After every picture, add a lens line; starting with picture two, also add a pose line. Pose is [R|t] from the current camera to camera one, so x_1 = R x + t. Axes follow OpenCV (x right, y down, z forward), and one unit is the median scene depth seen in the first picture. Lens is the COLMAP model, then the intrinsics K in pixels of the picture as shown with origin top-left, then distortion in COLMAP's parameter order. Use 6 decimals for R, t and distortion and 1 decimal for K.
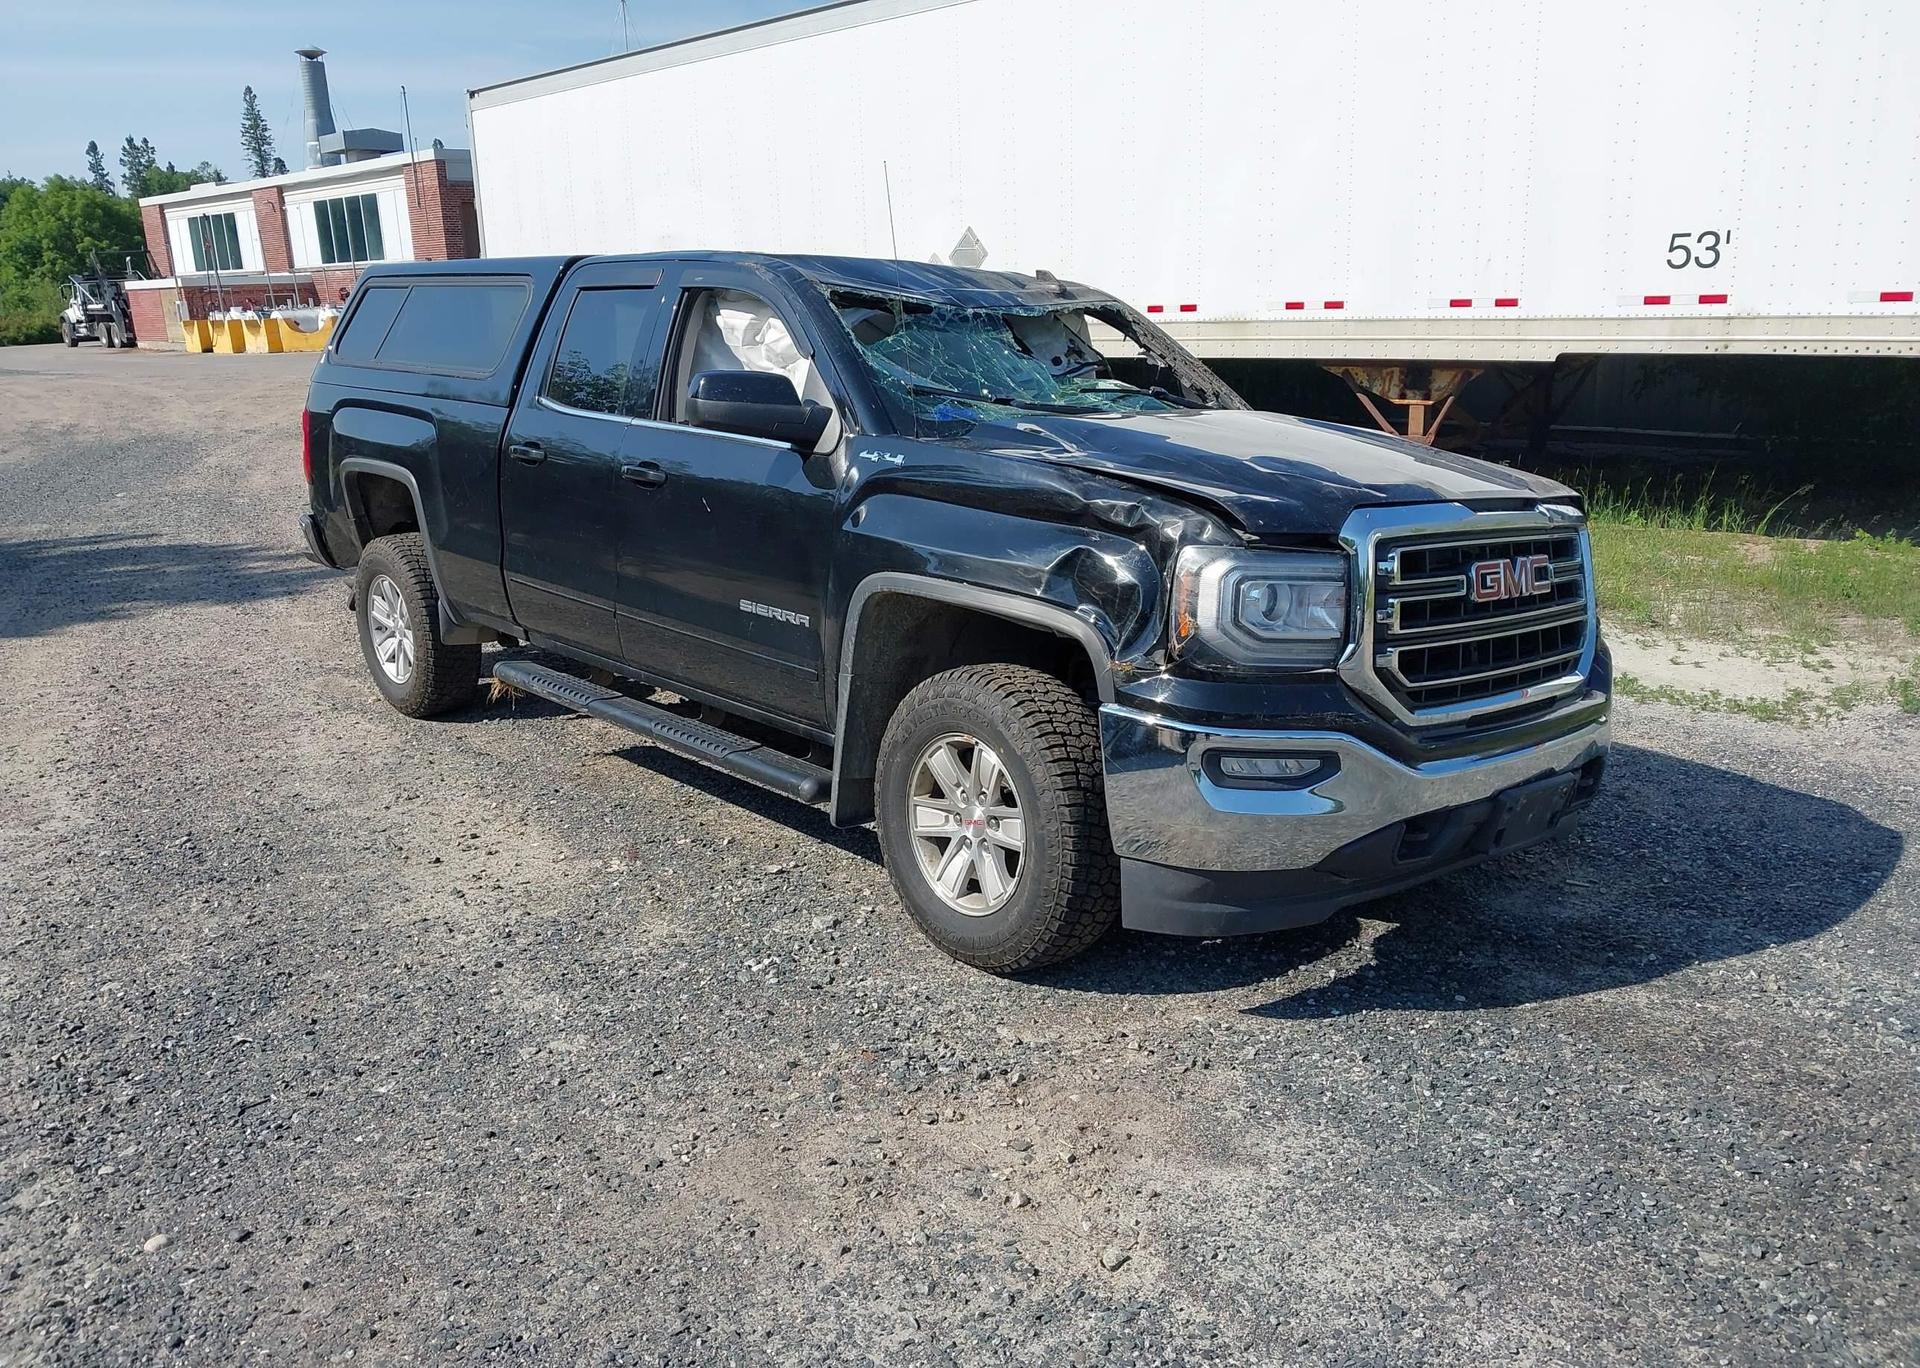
lens RADIAL K [[1520.1, 0, 954.1], [0, 1520.1, 691.1], [0, 0, 1]] dist [0.033507, -0.046715]
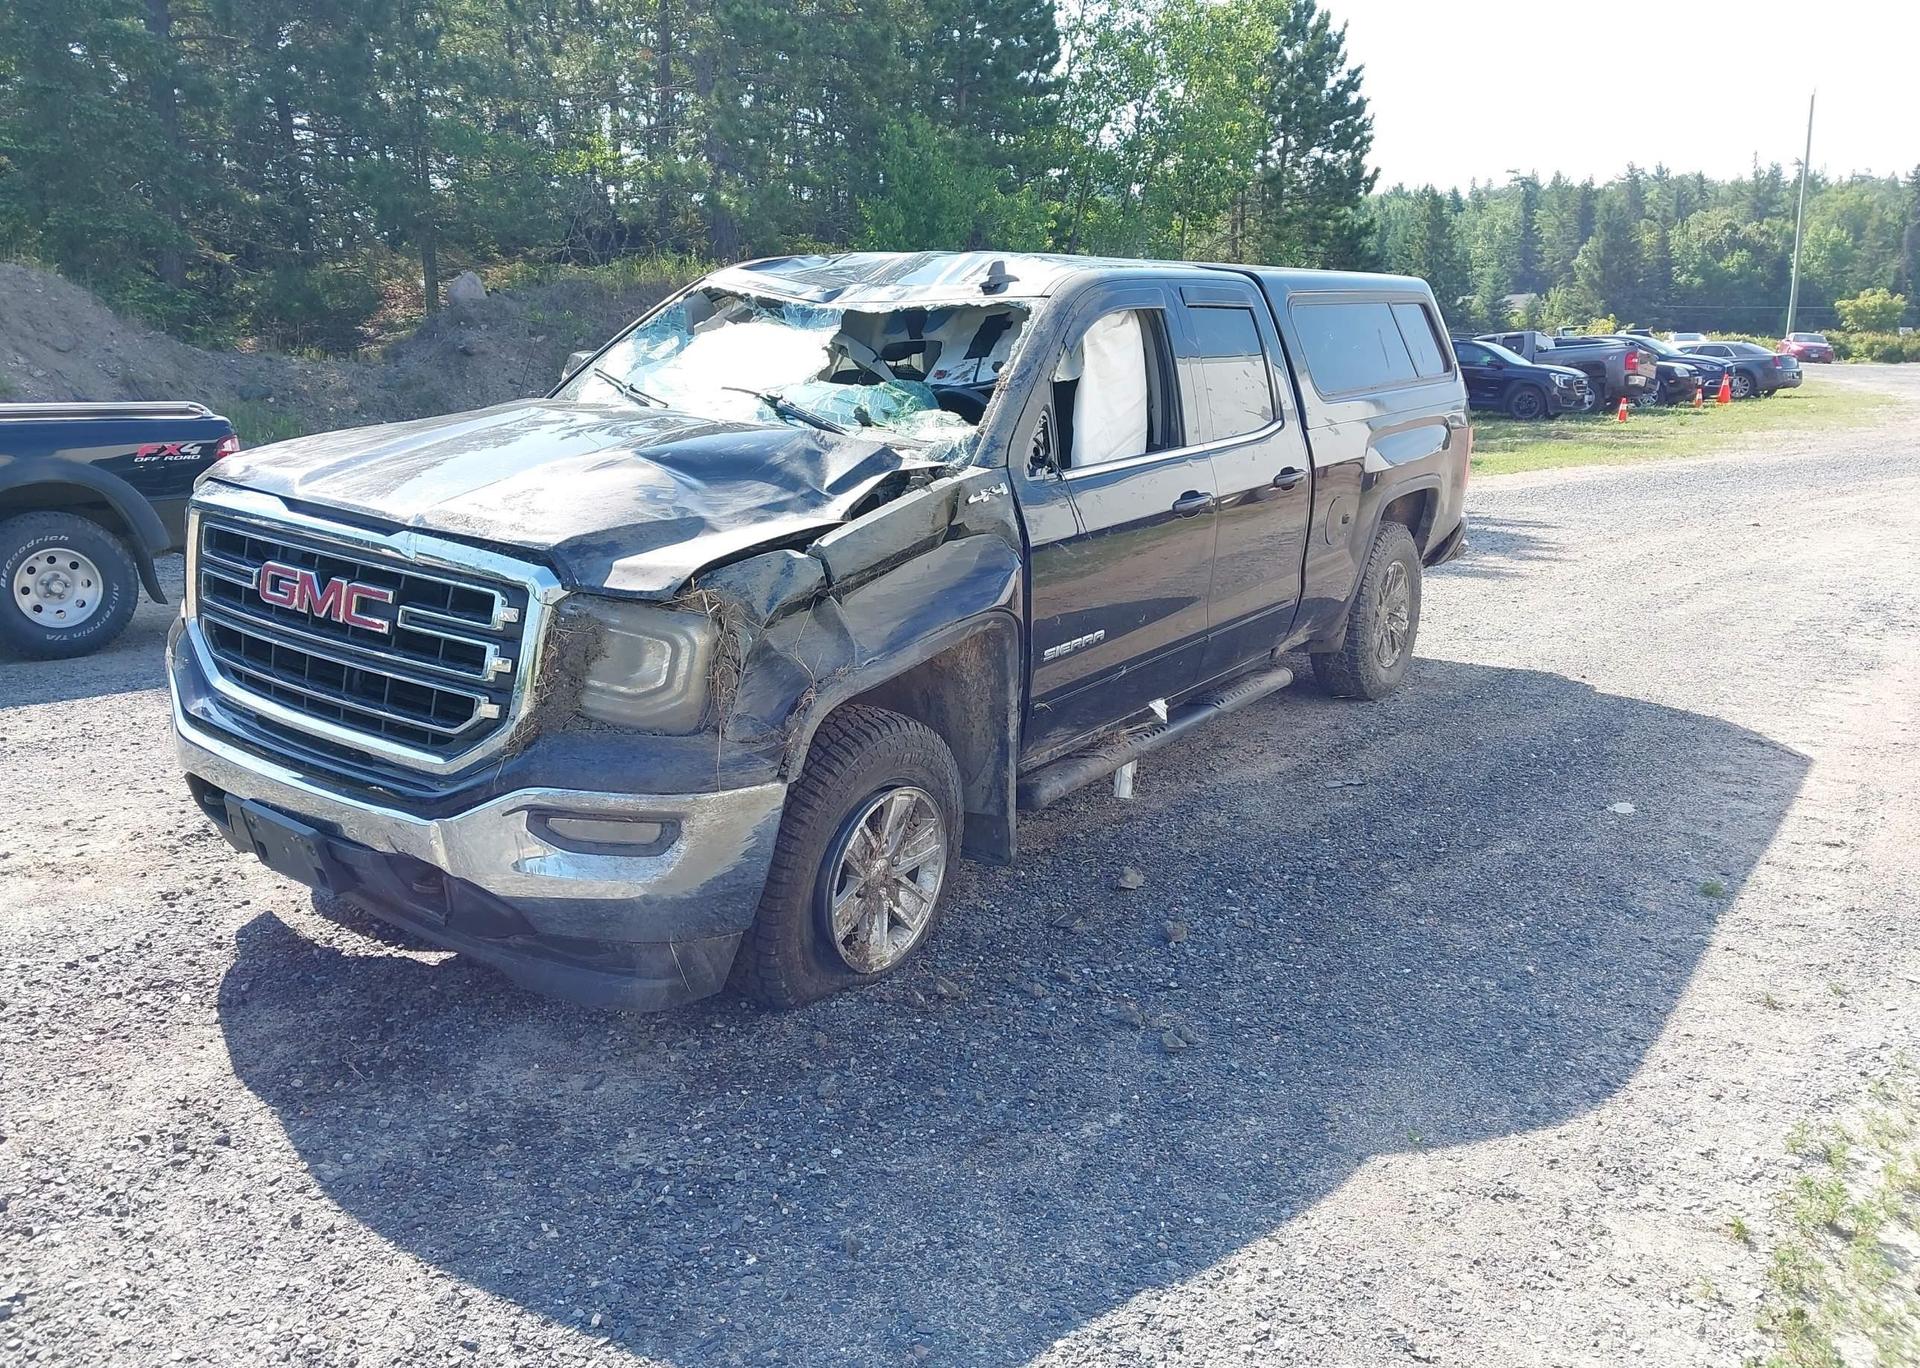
lens RADIAL K [[1520.1, 0, 932.5], [0, 1520.1, 680.7], [0, 0, 1]] dist [0.033507, -0.046715]
pose [[0.230657, 0.234466, -0.944364, 1.218438], [-0.245303, 0.953199, 0.176745, -0.254128], [0.941607, 0.190888, 0.277377, 1.011750]]
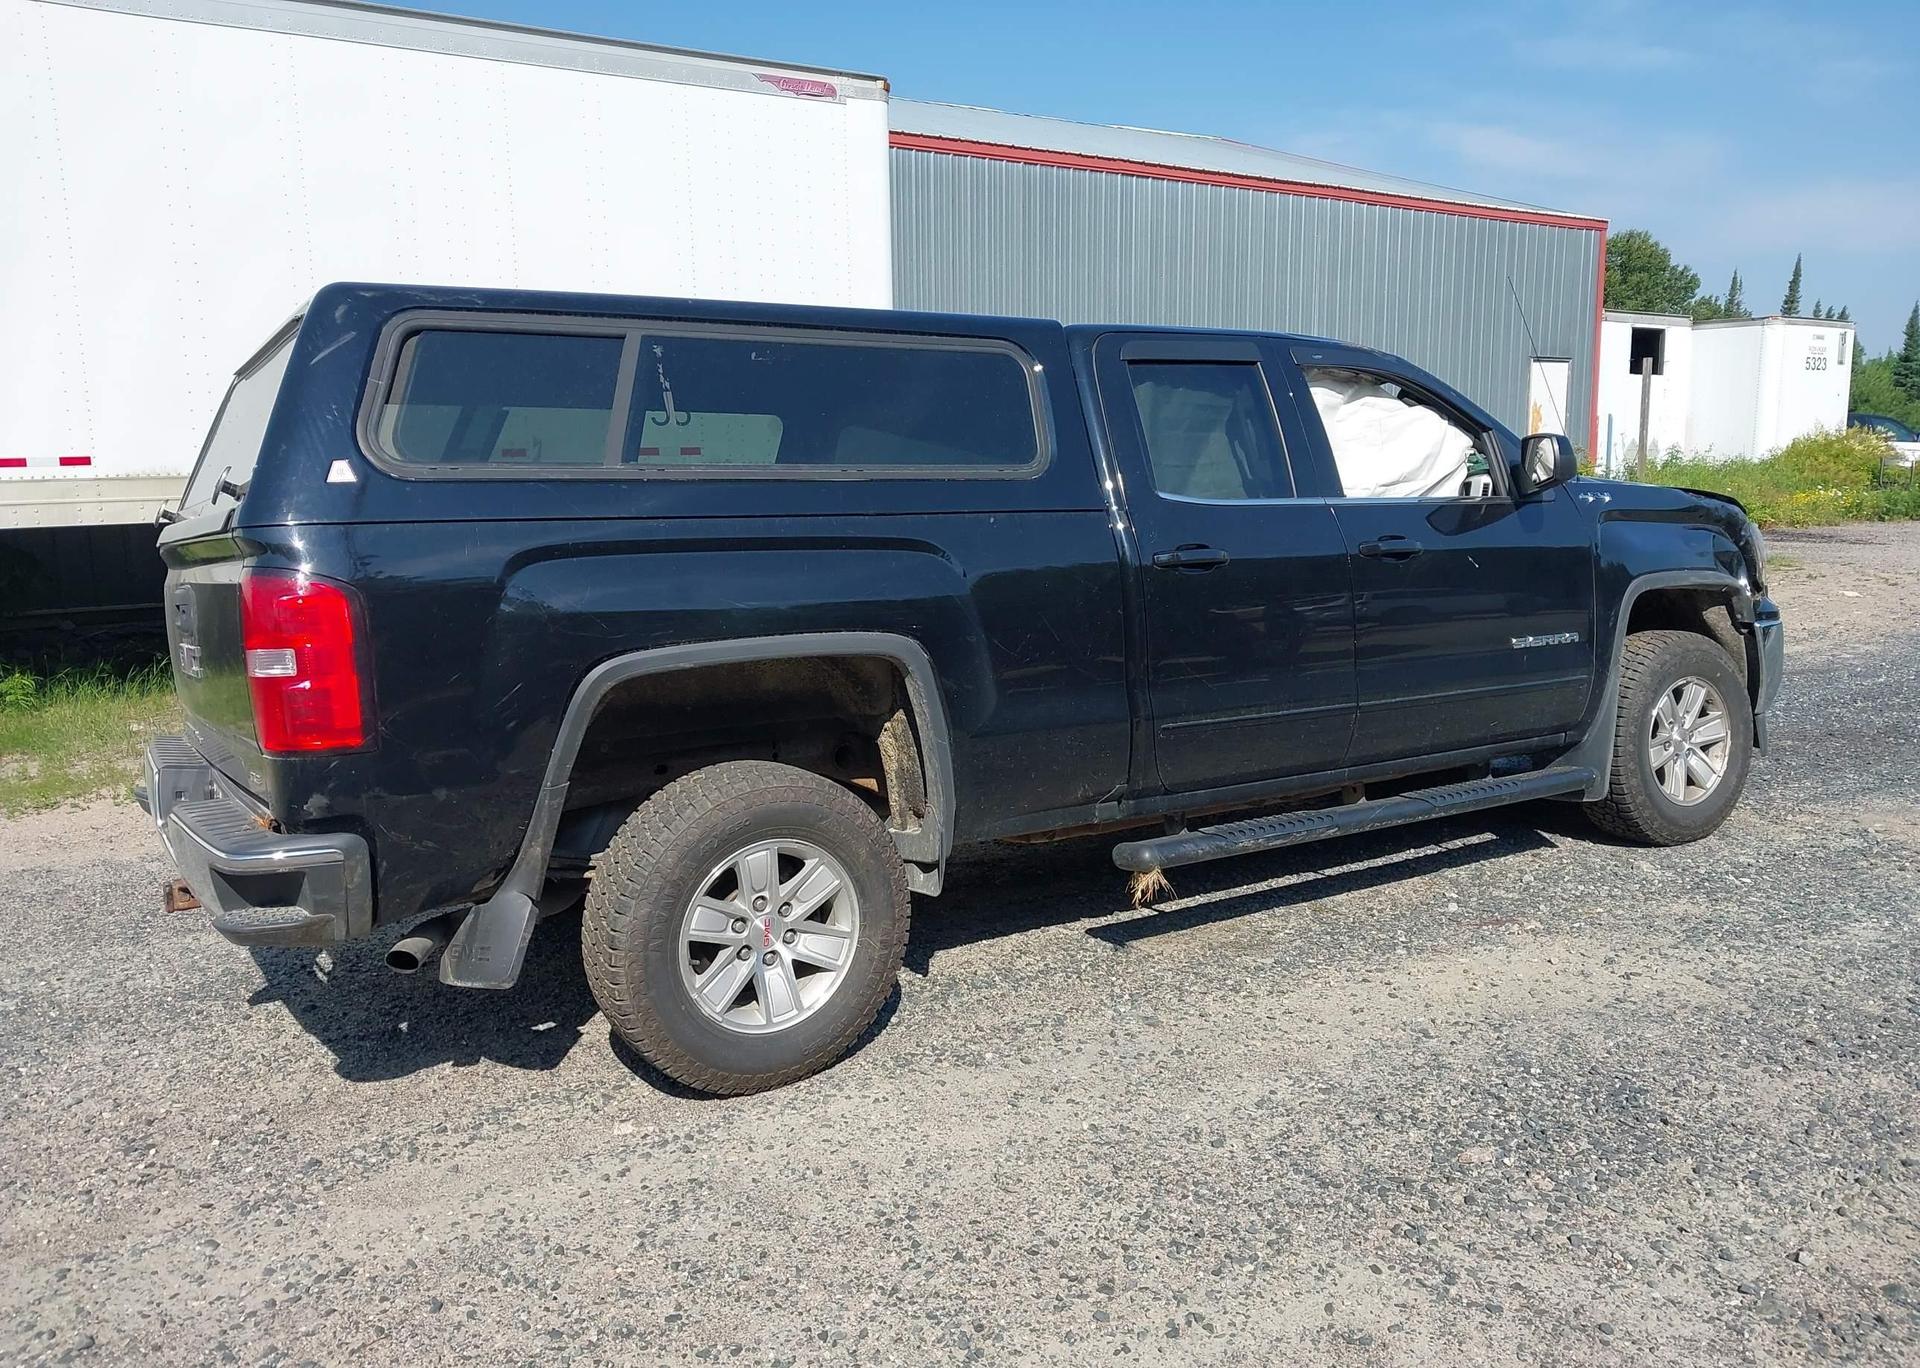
lens RADIAL K [[1520.1, 0, 949.1], [0, 1520.1, 669.9], [0, 0, 1]] dist [0.033507, -0.046715]
pose [[0.166891, -0.120177, 0.978624, -1.432091], [0.267117, 0.960937, 0.072452, -0.252656], [-0.949103, 0.249315, 0.192473, 1.300198]]
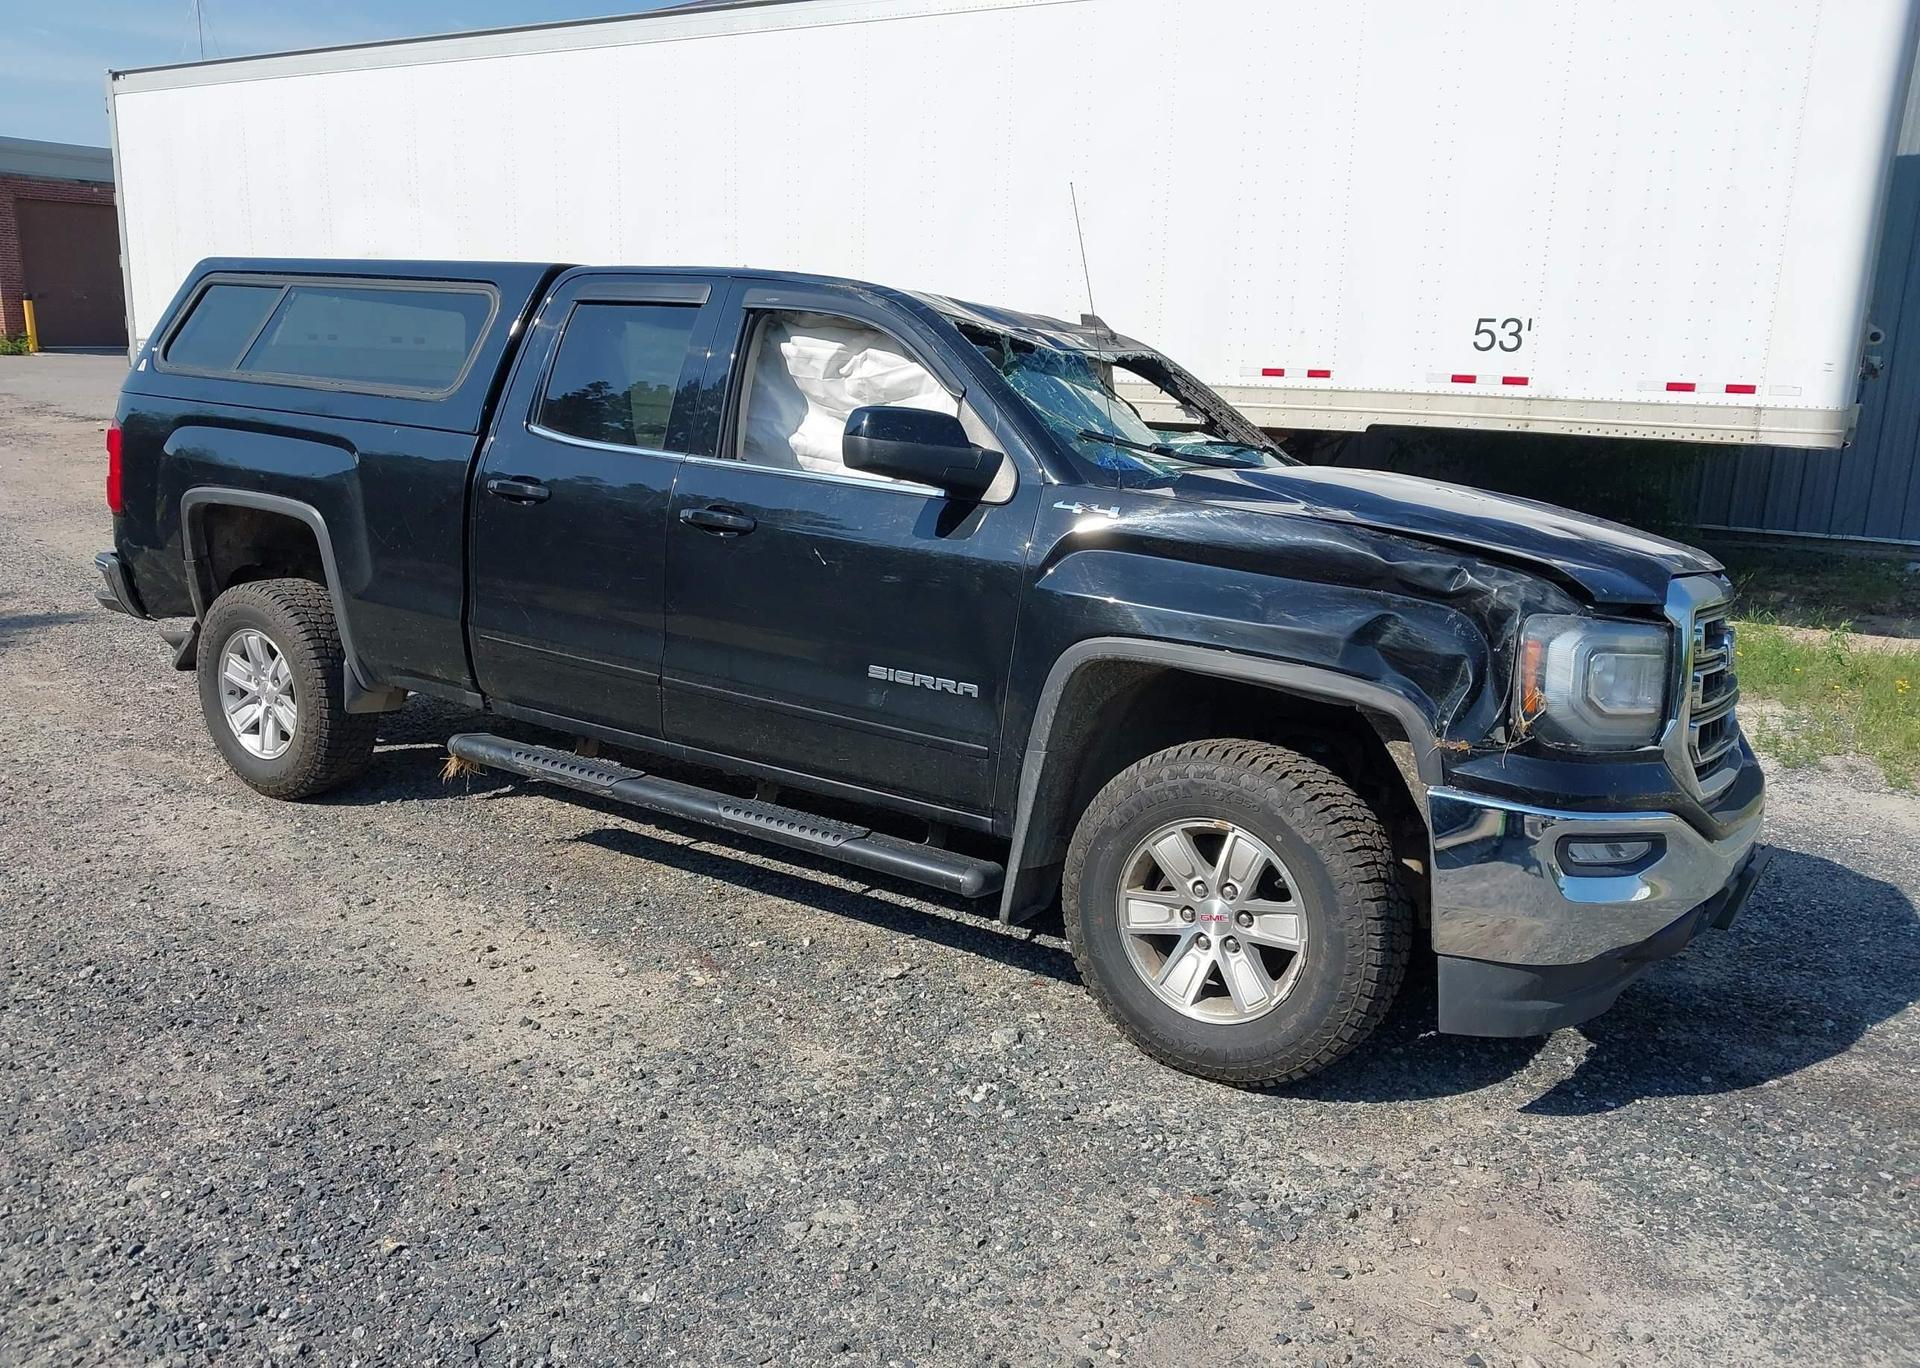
lens RADIAL K [[1520.1, 0, 966.6], [0, 1520.1, 685.7], [0, 0, 1]] dist [0.033507, -0.046715]
pose [[0.963587, 0.000694, 0.267394, -0.352563], [0.009482, 0.999279, -0.036763, -0.017740], [-0.267227, 0.037959, 0.962886, 0.160998]]
